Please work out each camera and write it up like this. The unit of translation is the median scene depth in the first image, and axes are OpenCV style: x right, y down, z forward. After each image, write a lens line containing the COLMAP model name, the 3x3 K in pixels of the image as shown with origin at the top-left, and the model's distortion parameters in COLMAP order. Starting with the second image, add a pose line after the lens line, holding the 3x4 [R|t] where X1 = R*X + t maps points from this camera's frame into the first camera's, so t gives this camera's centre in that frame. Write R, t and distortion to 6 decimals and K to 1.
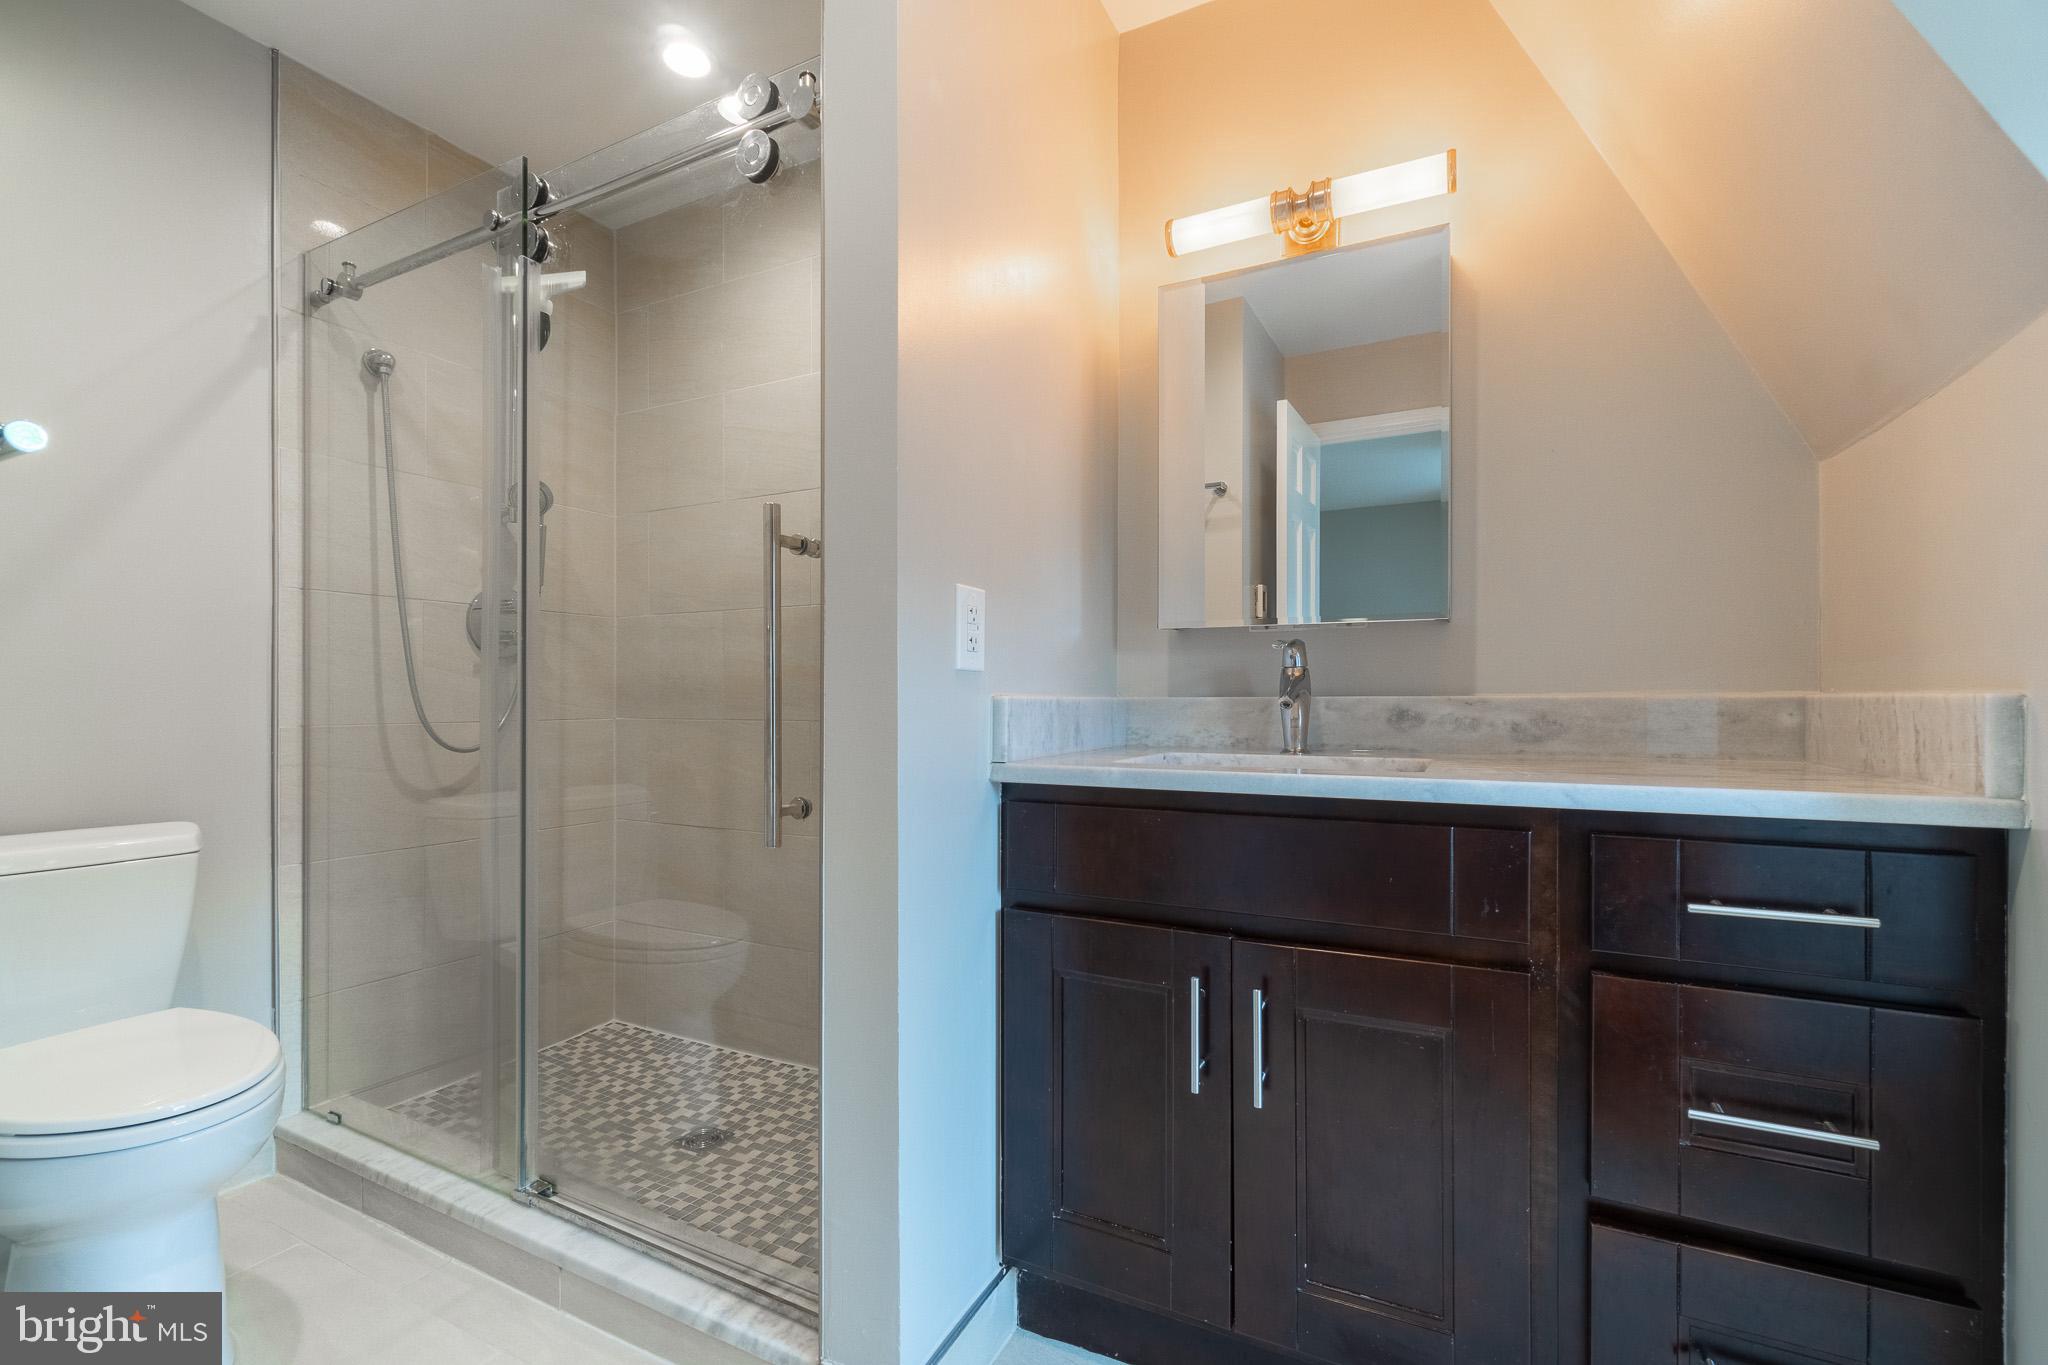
lens RADIAL K [[883.3, 0, 1041.9], [0, 883.3, 690.1], [0, 0, 1]] dist [-0.007748, 0.001333]
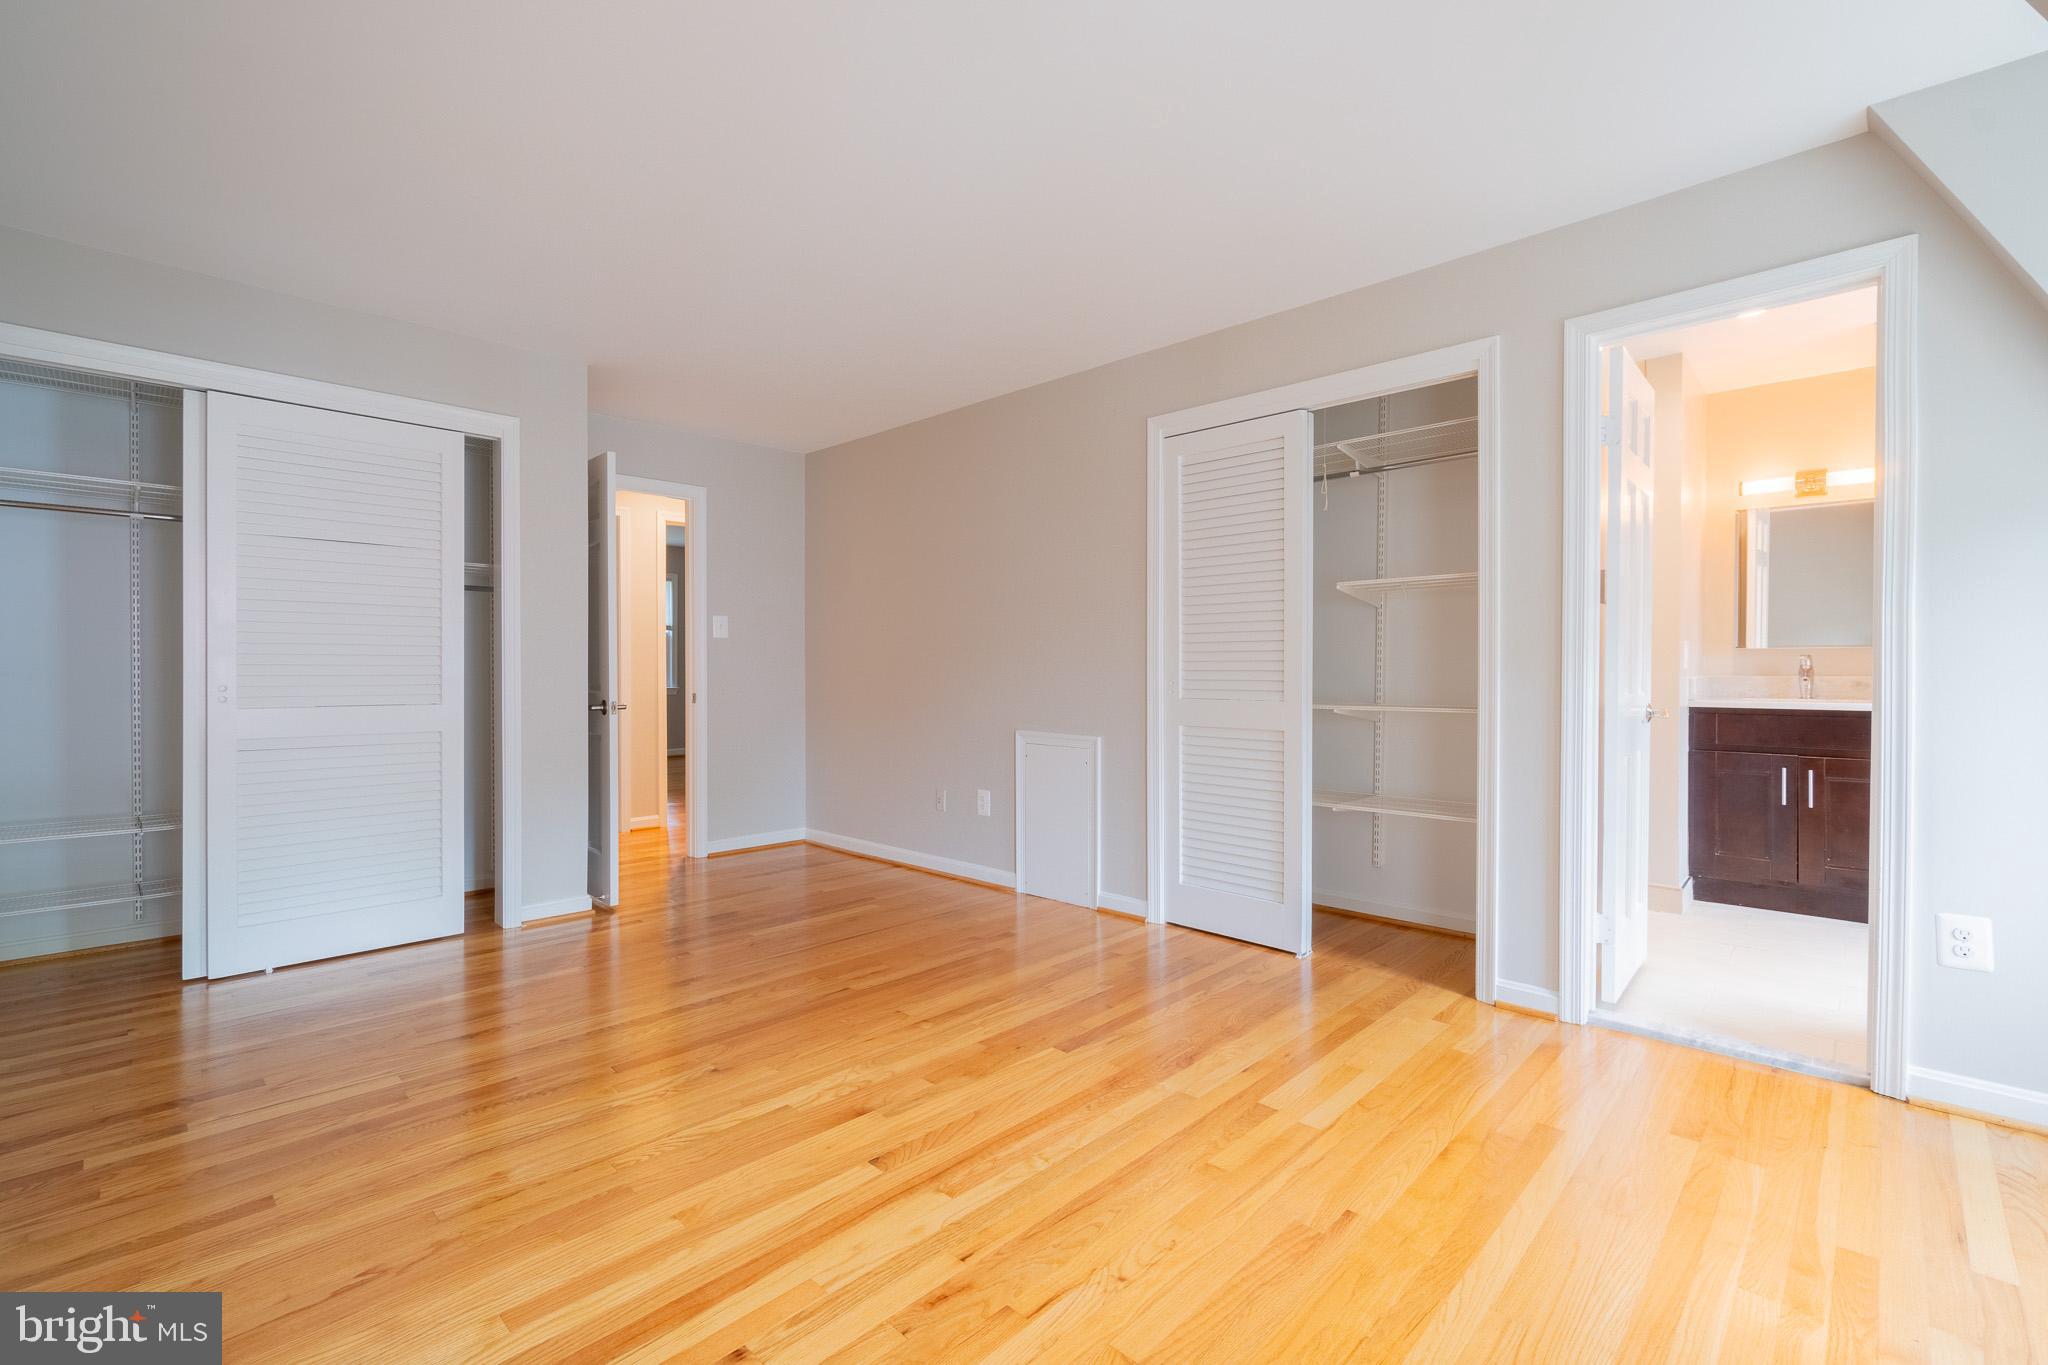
lens RADIAL K [[883.3, 0, 1008.1], [0, 883.3, 683.5], [0, 0, 1]] dist [-0.007748, 0.001333]
pose [[0.954688, 0.004520, -0.297573, -1.296418], [0.002001, 0.999765, 0.021606, -0.036558], [0.297601, -0.021223, 0.954455, -2.351207]]
